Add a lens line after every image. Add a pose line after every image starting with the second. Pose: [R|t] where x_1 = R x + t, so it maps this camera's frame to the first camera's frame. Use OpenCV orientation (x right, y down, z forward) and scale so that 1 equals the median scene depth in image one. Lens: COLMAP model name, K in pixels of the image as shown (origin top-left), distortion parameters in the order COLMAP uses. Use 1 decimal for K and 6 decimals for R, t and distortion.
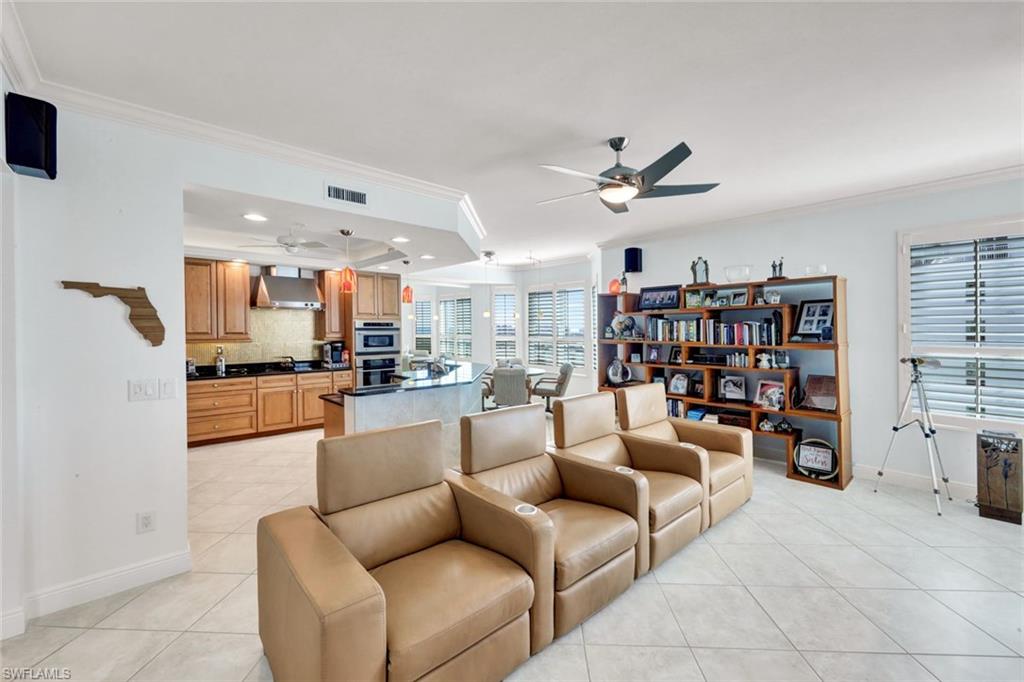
lens RADIAL K [[417.2, 0, 514.5], [0, 417.2, 335.5], [0, 0, 1]] dist [0.000698, -0.000043]
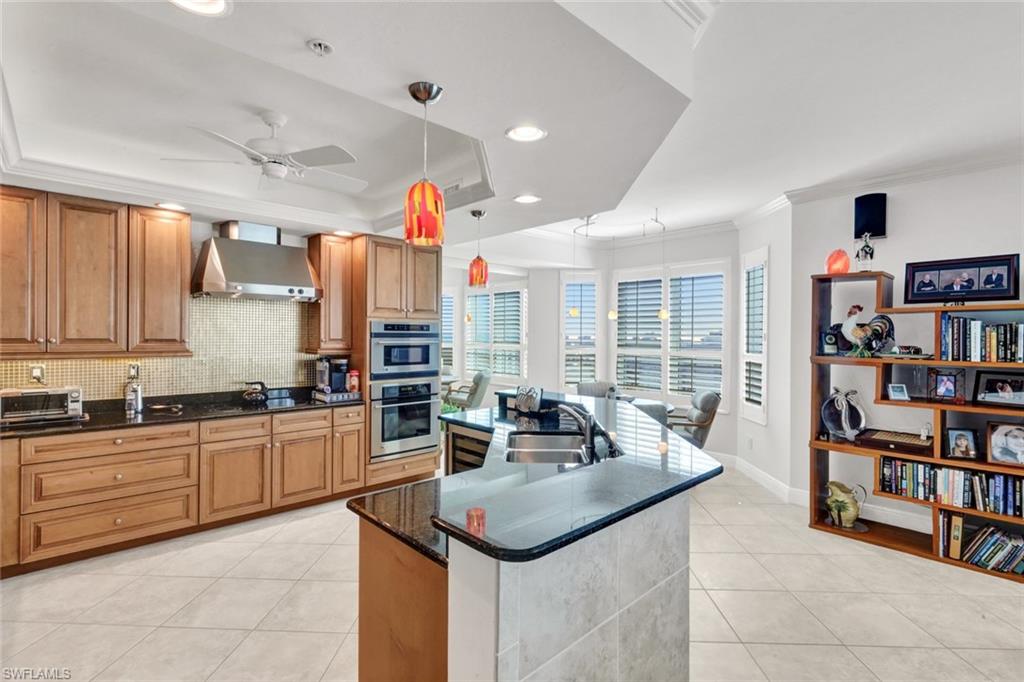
lens RADIAL K [[478.8, 0, 510.4], [0, 478.8, 333.5], [0, 0, 1]] dist [-0.003024, -0.000119]
pose [[0.999930, 0.007173, 0.009409, -0.200559], [-0.006967, 0.999740, -0.021713, -0.004090], [-0.009562, 0.021646, 0.999720, 0.339540]]
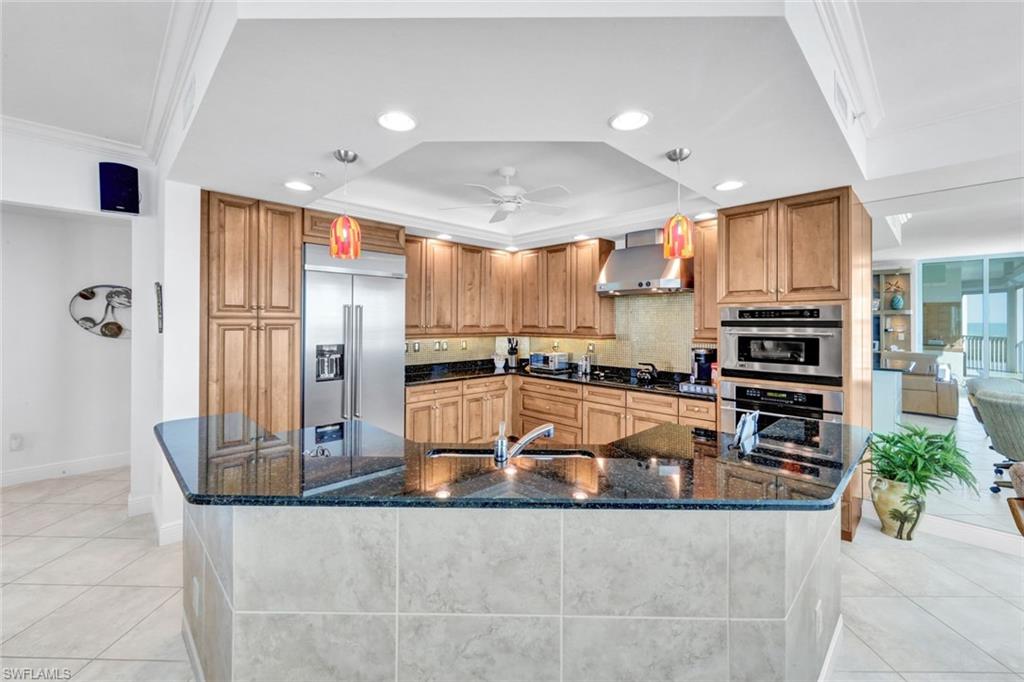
lens RADIAL K [[412.2, 0, 496.7], [0, 412.2, 320.9], [0, 0, 1]] dist [0.000783, 0.000019]
pose [[0.013174, -0.002926, -0.999909, 0.126093], [-0.022569, 0.999740, -0.003223, -0.010952], [0.999658, 0.022610, 0.013105, 0.751100]]
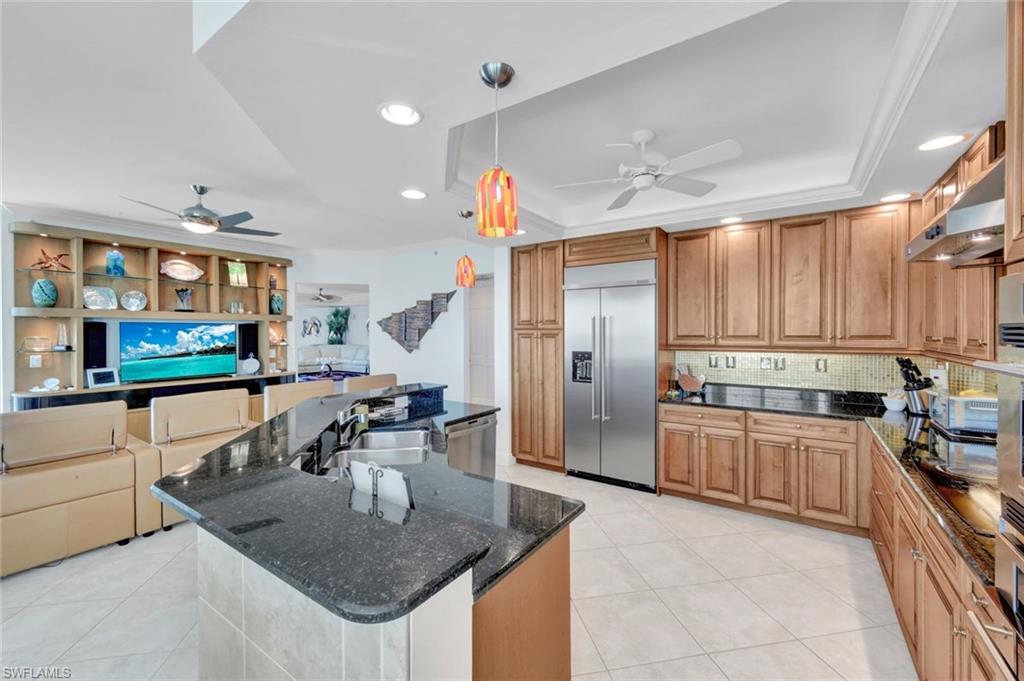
lens RADIAL K [[417.2, 0, 514.5], [0, 417.2, 335.0], [0, 0, 1]] dist [0.000698, -0.000043]
pose [[-0.973867, 0.004051, -0.227081, -0.189349], [-0.001869, 0.999664, 0.025848, -0.017971], [0.227109, 0.025597, -0.973533, 1.153683]]
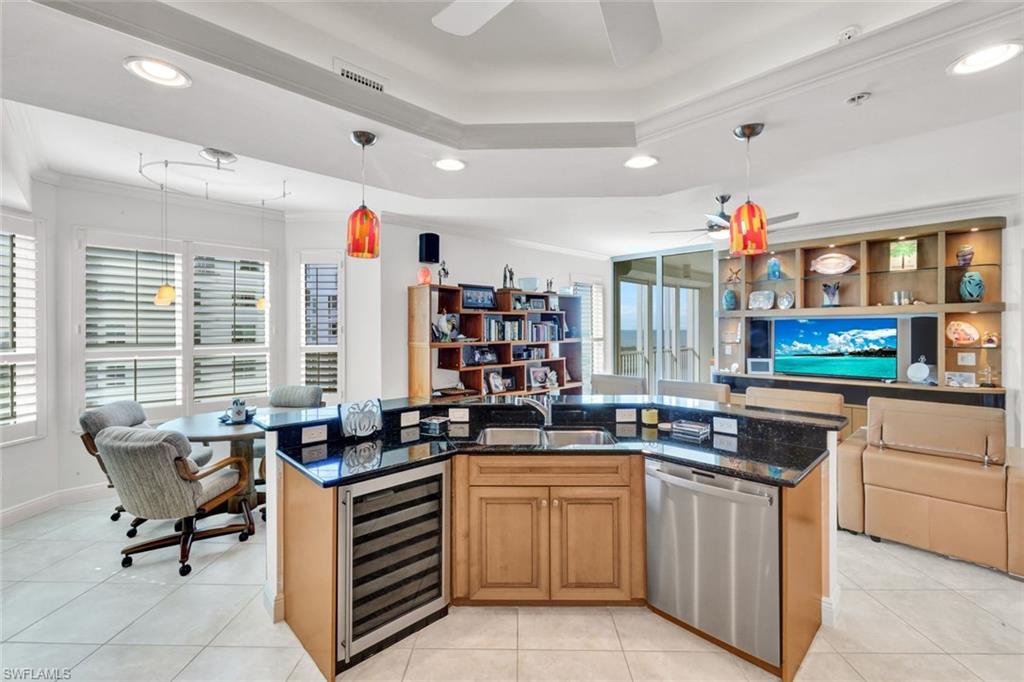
lens RADIAL K [[431.9, 0, 511.3], [0, 431.9, 330.5], [0, 0, 1]] dist [0.000697, 0.000018]
pose [[-0.012912, -0.003482, 0.999911, -0.565756], [0.020888, 0.999775, 0.003752, -0.012714], [-0.999698, 0.020934, -0.012836, 0.806094]]
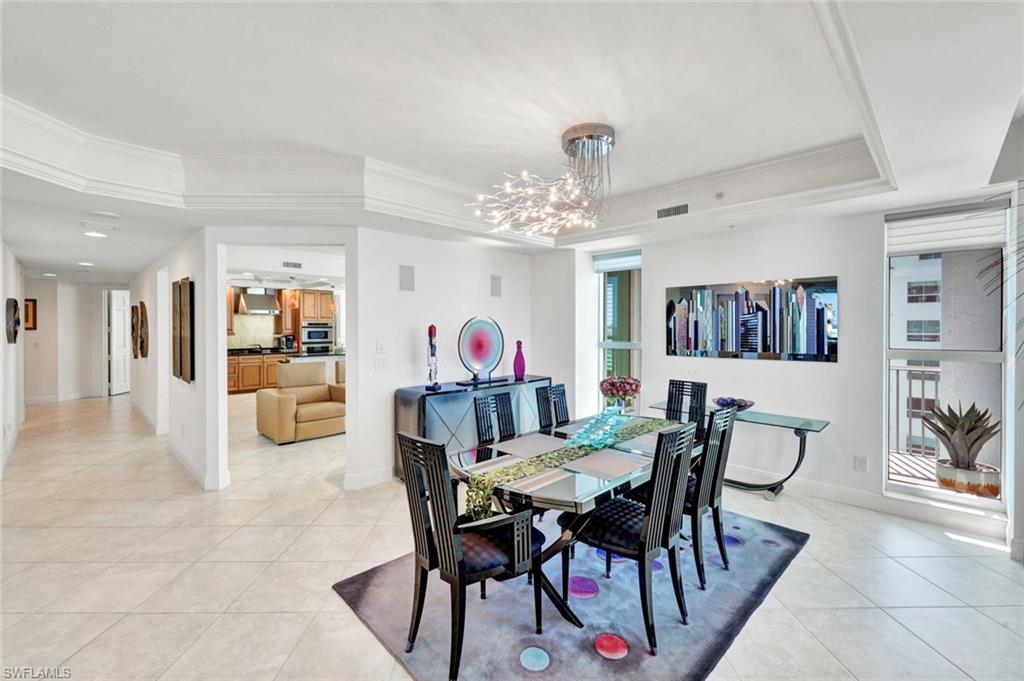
lens RADIAL K [[431.9, 0, 511.3], [0, 431.9, 330.0], [0, 0, 1]] dist [0.000697, 0.000018]
pose [[0.998257, 0.002206, 0.058978, 0.316873], [-0.001484, 0.999923, -0.012288, 0.014517], [-0.059001, 0.012179, 0.998184, -0.683205]]
